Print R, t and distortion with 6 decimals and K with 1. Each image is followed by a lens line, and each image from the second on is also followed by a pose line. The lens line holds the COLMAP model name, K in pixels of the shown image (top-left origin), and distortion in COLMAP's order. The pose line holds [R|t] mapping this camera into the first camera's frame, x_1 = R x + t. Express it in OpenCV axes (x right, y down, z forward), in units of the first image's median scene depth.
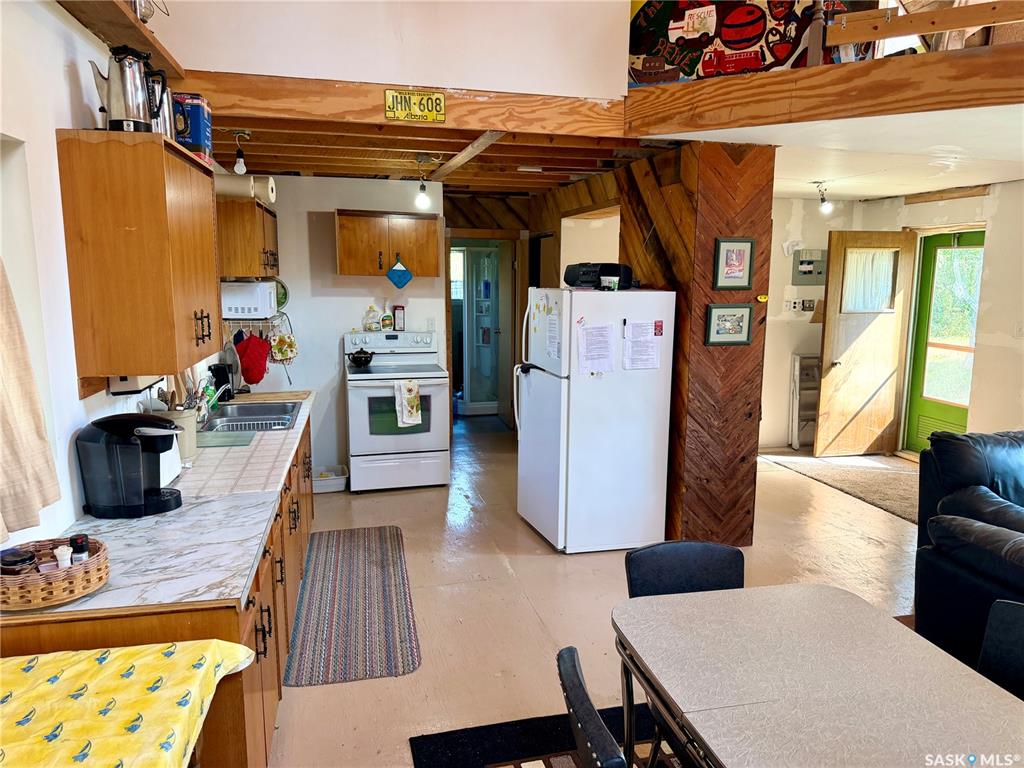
lens RADIAL K [[713.2, 0, 520.9], [0, 713.2, 391.3], [0, 0, 1]] dist [0.153641, -0.299583]
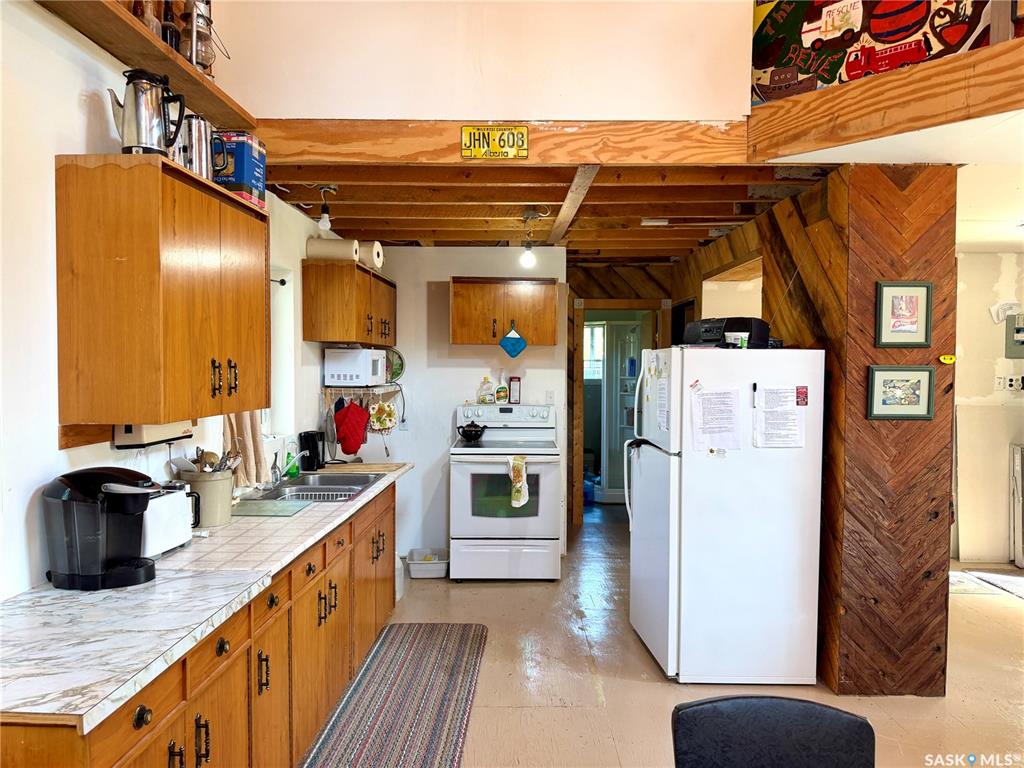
lens RADIAL K [[720.2, 0, 512.4], [0, 720.2, 389.9], [0, 0, 1]] dist [0.048739, -0.064055]
pose [[0.966274, 0.007397, -0.257409, 0.090688], [-0.040091, 0.991721, -0.121995, 0.014721], [0.254375, 0.128201, 0.958571, 0.161260]]
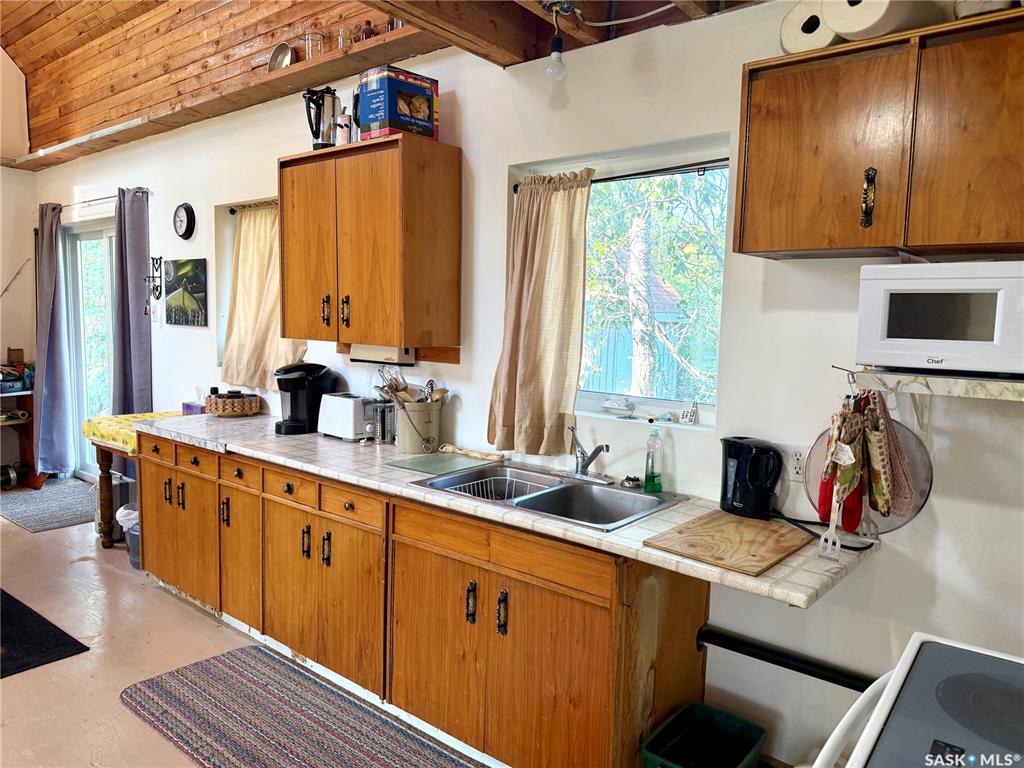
lens RADIAL K [[716.9, 0, 521.1], [0, 716.9, 386.7], [0, 0, 1]] dist [0.042549, -0.063020]
pose [[-0.780372, 0.039785, -0.624048, 0.007288], [-0.128941, 0.966289, 0.222844, -0.169757], [0.611877, 0.254366, -0.748935, 1.347579]]
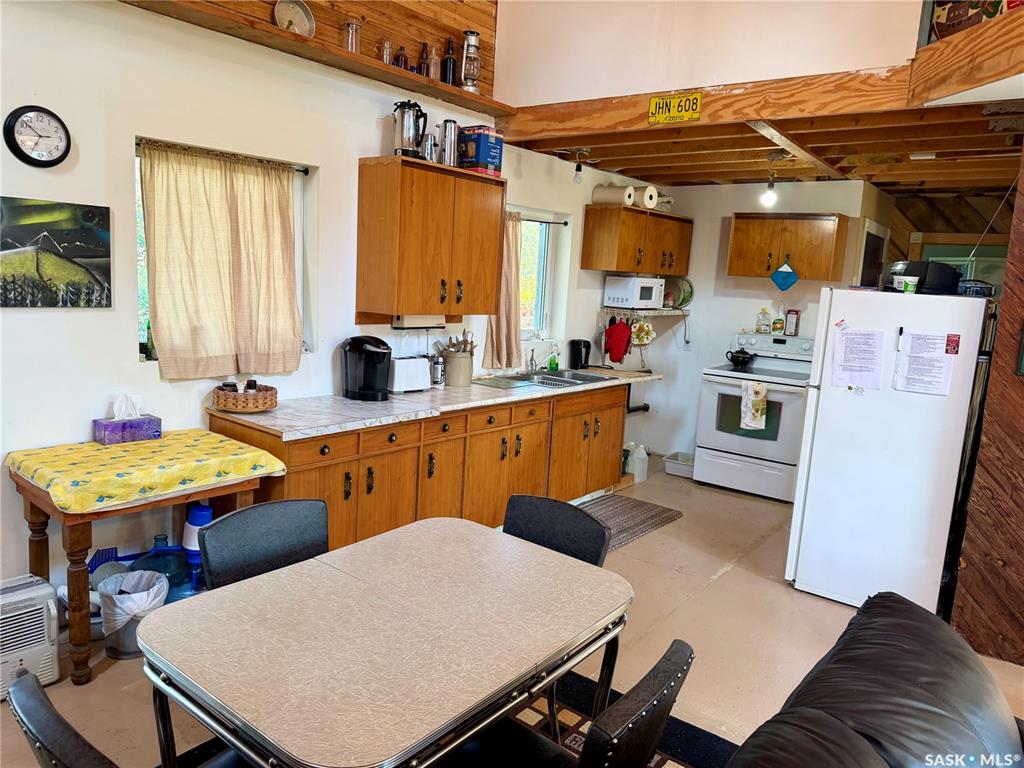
lens RADIAL K [[722.0, 0, 512.0], [0, 722.0, 384.0], [0, 0, 1]] dist [0.007438, -0.009328]
pose [[0.619388, 0.147649, -0.771076, 0.503702], [-0.179848, 0.982723, 0.043708, 0.004998], [0.764208, 0.111605, 0.635241, 0.150825]]
